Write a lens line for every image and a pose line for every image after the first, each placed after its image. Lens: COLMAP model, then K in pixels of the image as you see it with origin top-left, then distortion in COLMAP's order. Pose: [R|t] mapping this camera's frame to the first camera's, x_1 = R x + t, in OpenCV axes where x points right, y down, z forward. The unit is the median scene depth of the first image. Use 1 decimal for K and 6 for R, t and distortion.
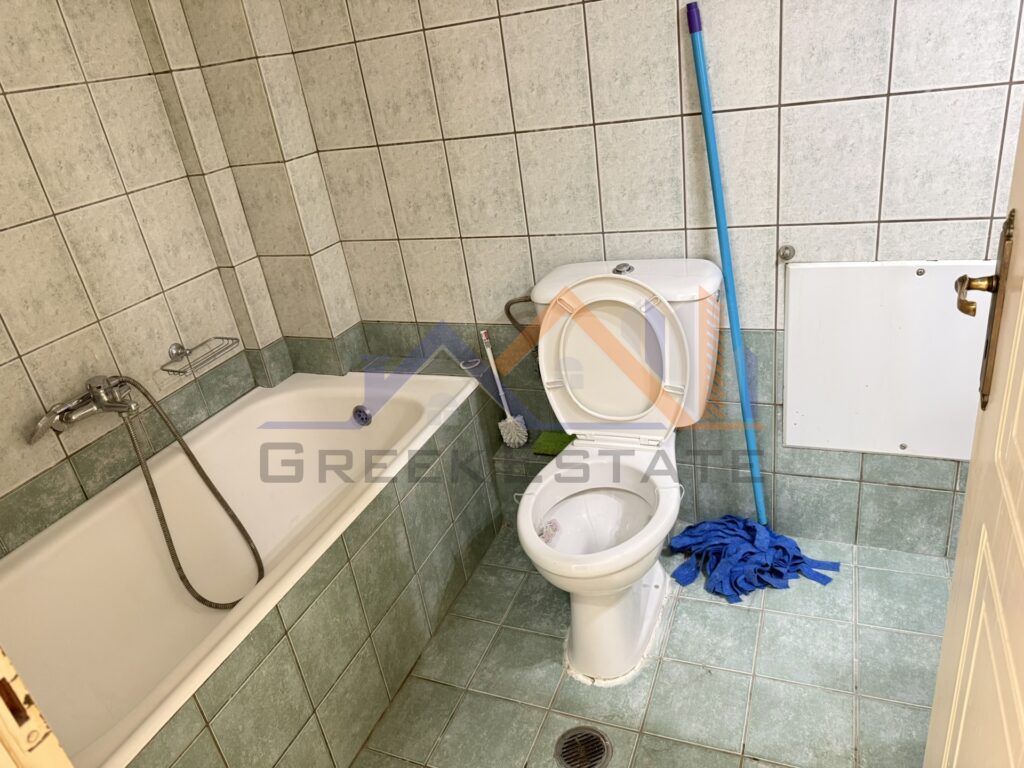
lens RADIAL K [[722.1, 0, 510.8], [0, 722.1, 389.8], [0, 0, 1]] dist [0.027194, -0.037931]
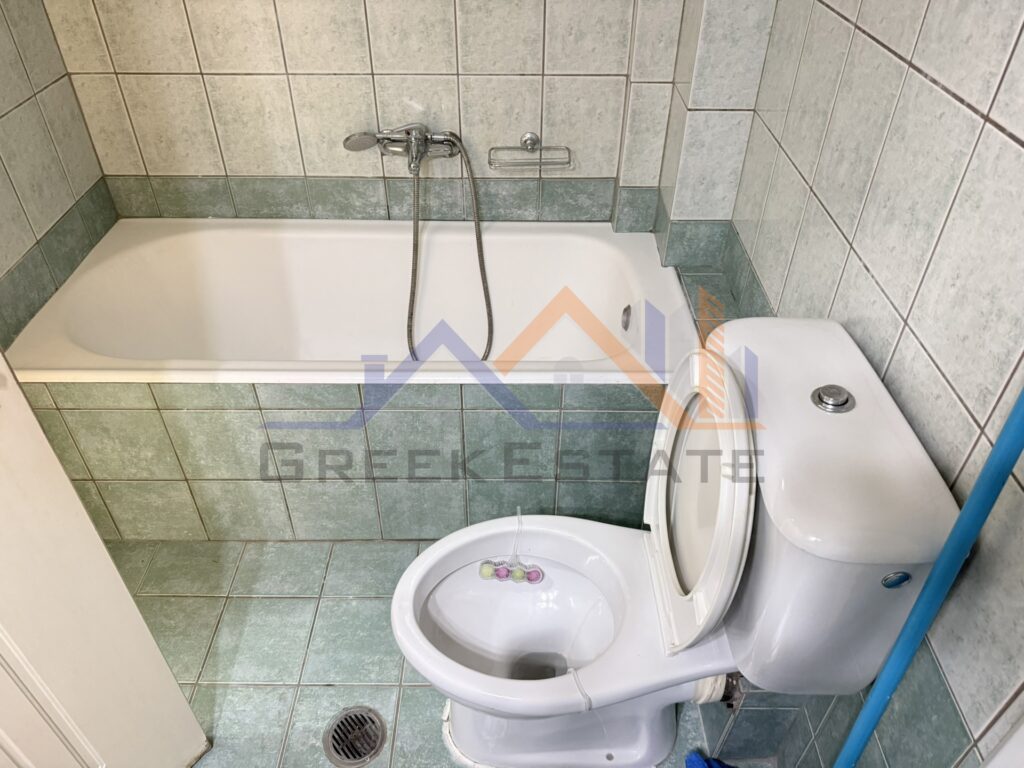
lens RADIAL K [[722.1, 0, 512.2], [0, 722.1, 390.9], [0, 0, 1]] dist [0.027194, -0.037931]
pose [[0.371497, 0.673929, -0.638600, 0.407461], [-0.455781, 0.731619, 0.506950, -0.322442], [0.808859, 0.102731, 0.578958, 0.525218]]
